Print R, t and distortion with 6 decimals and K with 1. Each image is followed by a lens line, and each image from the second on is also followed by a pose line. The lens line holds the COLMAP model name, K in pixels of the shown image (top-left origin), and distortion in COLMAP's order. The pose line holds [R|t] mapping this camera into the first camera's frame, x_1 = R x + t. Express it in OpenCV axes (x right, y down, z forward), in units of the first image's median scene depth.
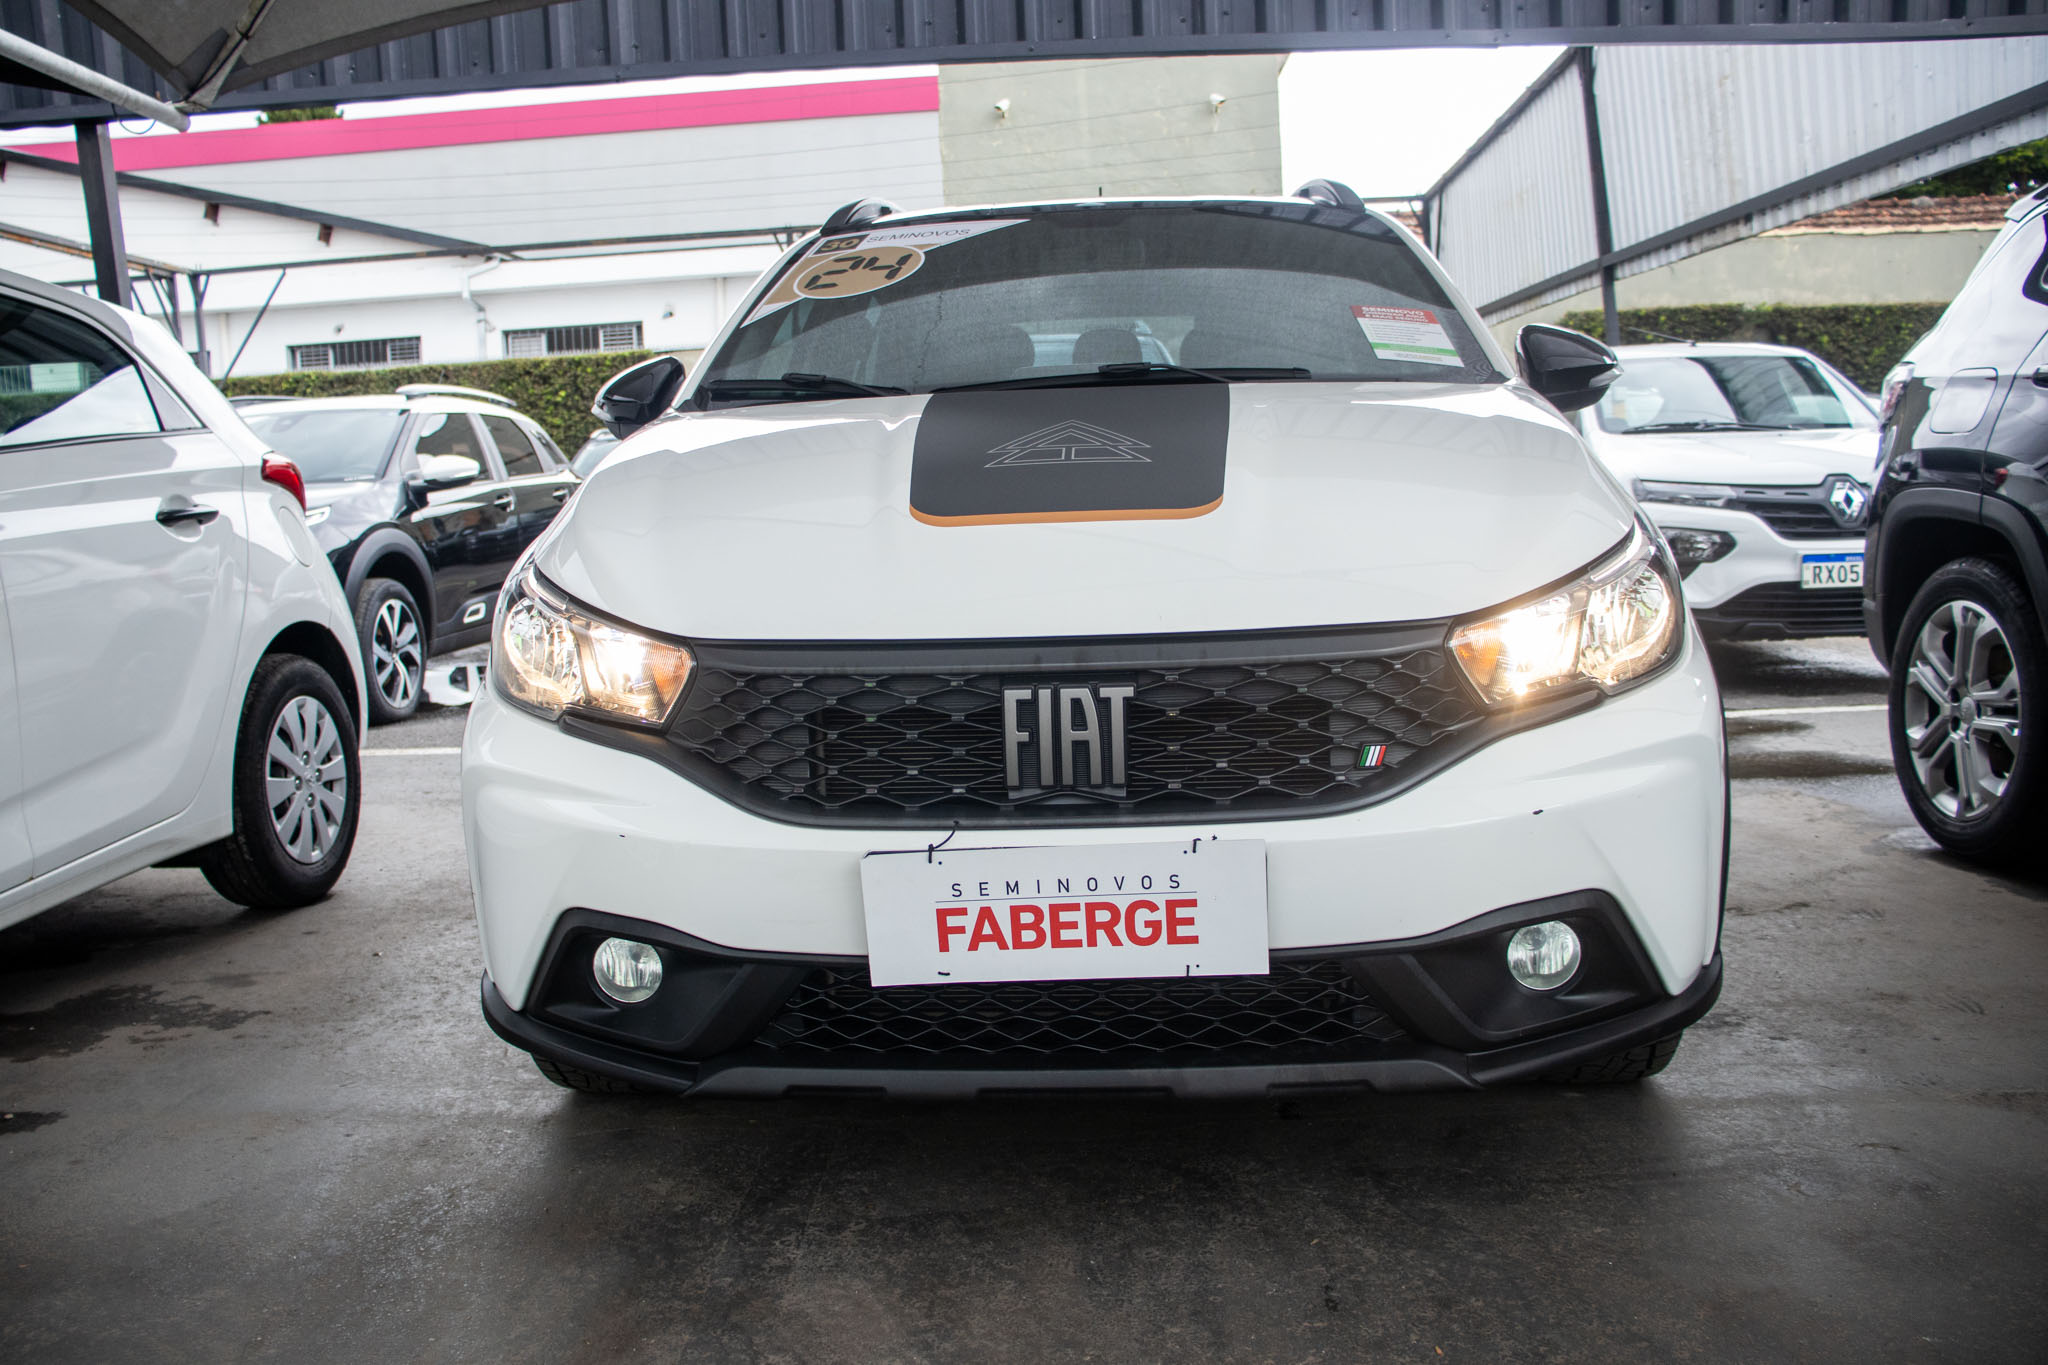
lens RADIAL K [[1645.4, 0, 1024.0], [0, 1645.4, 682.5], [0, 0, 1]] dist [-0.144036, 0.095047]
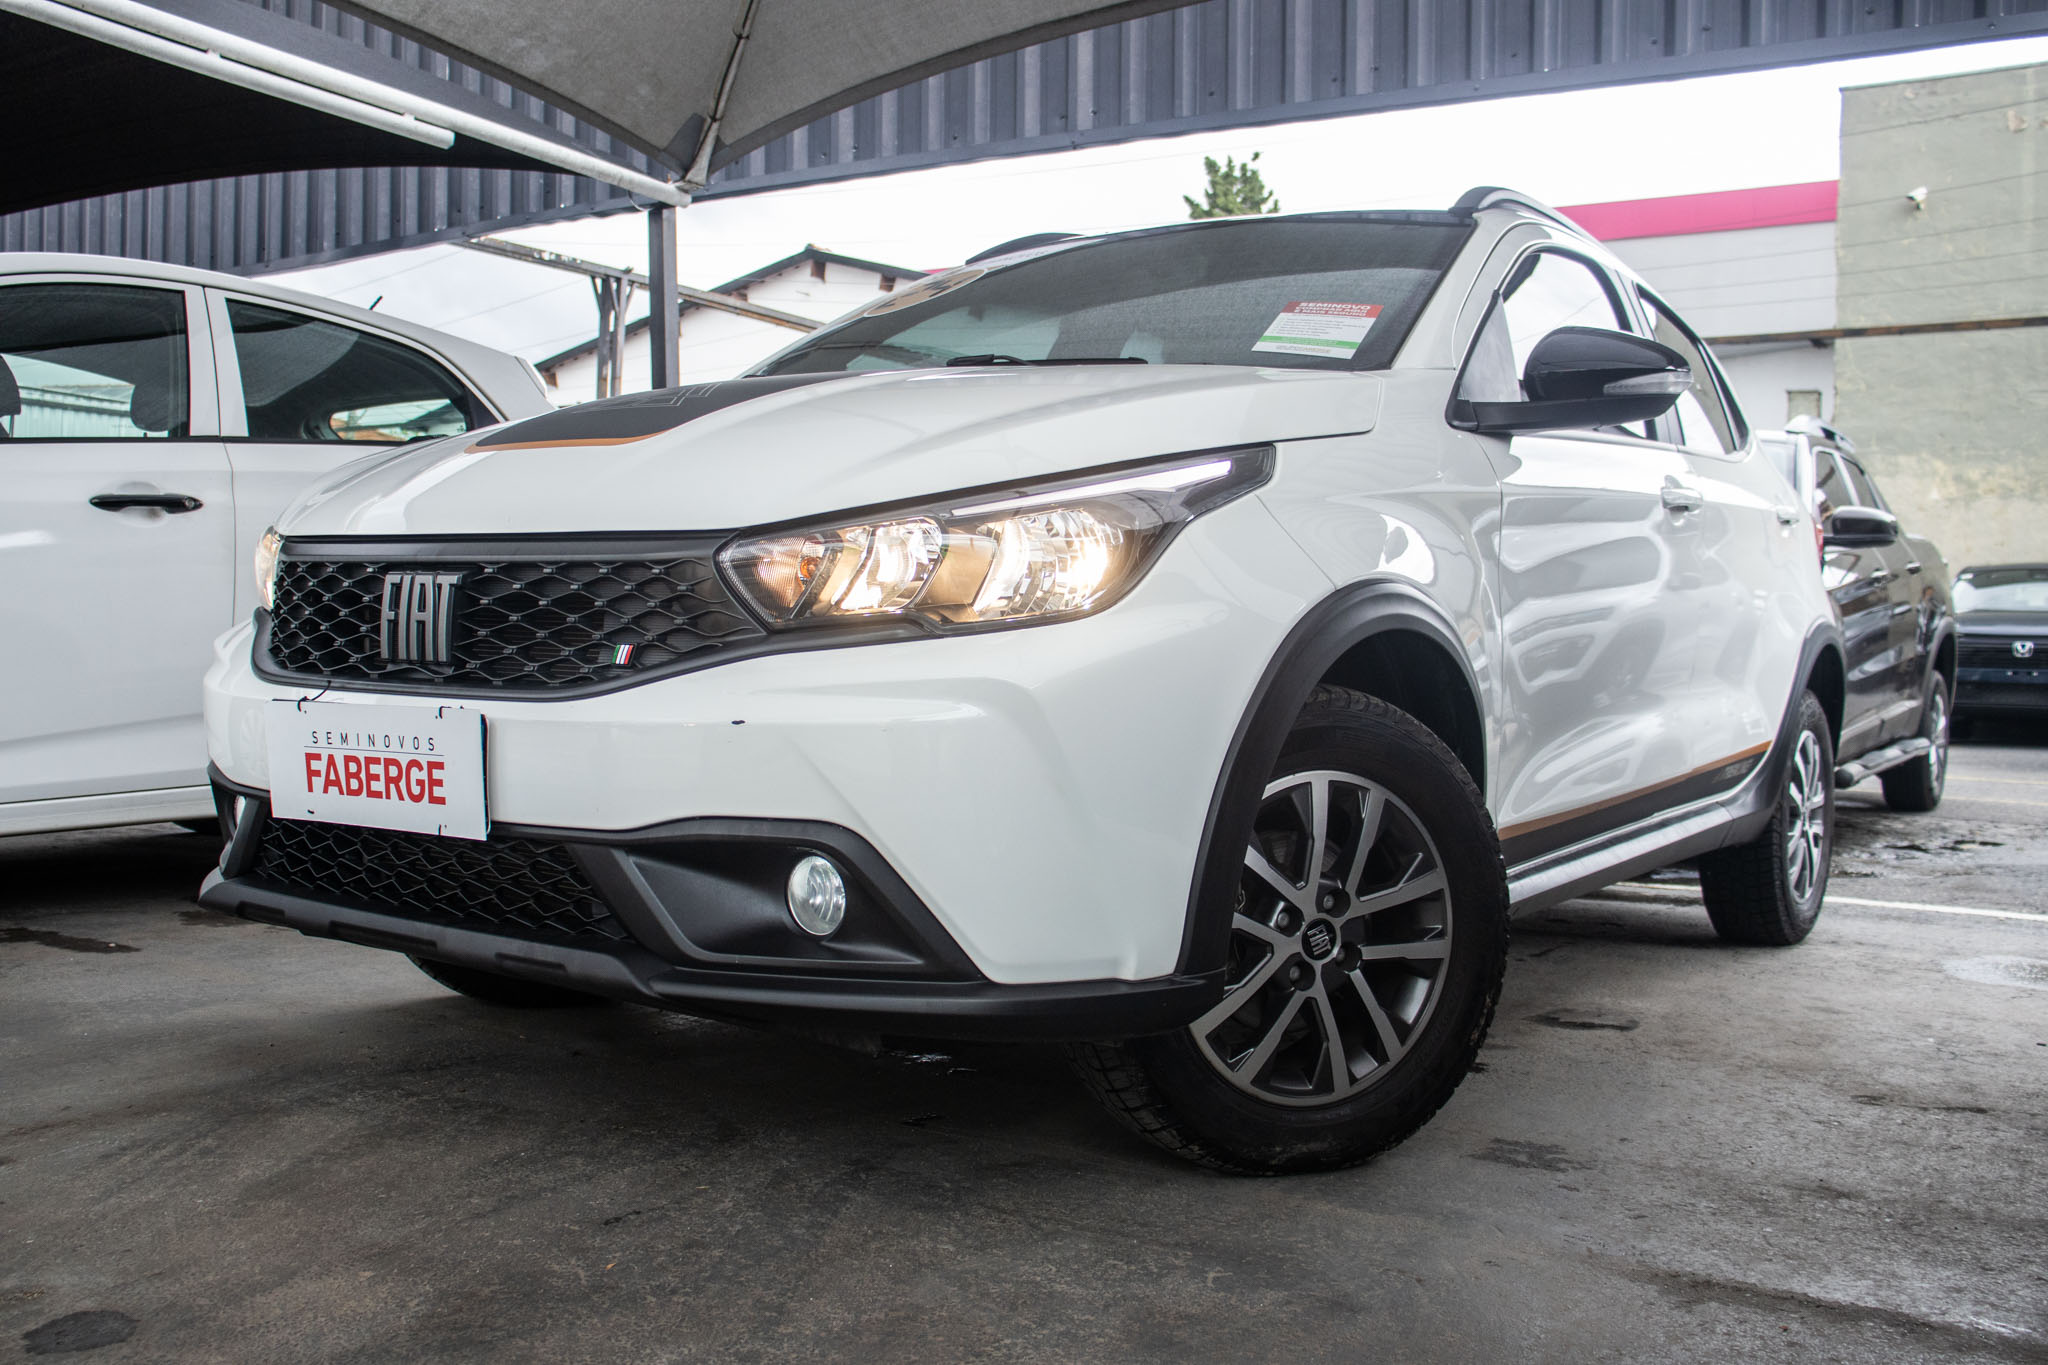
lens RADIAL K [[1906.2, 0, 1051.7], [0, 1906.2, 682.6], [0, 0, 1]] dist [-0.104948, 0.009016]
pose [[0.857919, 0.073963, -0.508434, 1.079689], [-0.128429, 0.989041, -0.072830, 0.117258], [0.497475, 0.127780, 0.858015, 0.108271]]
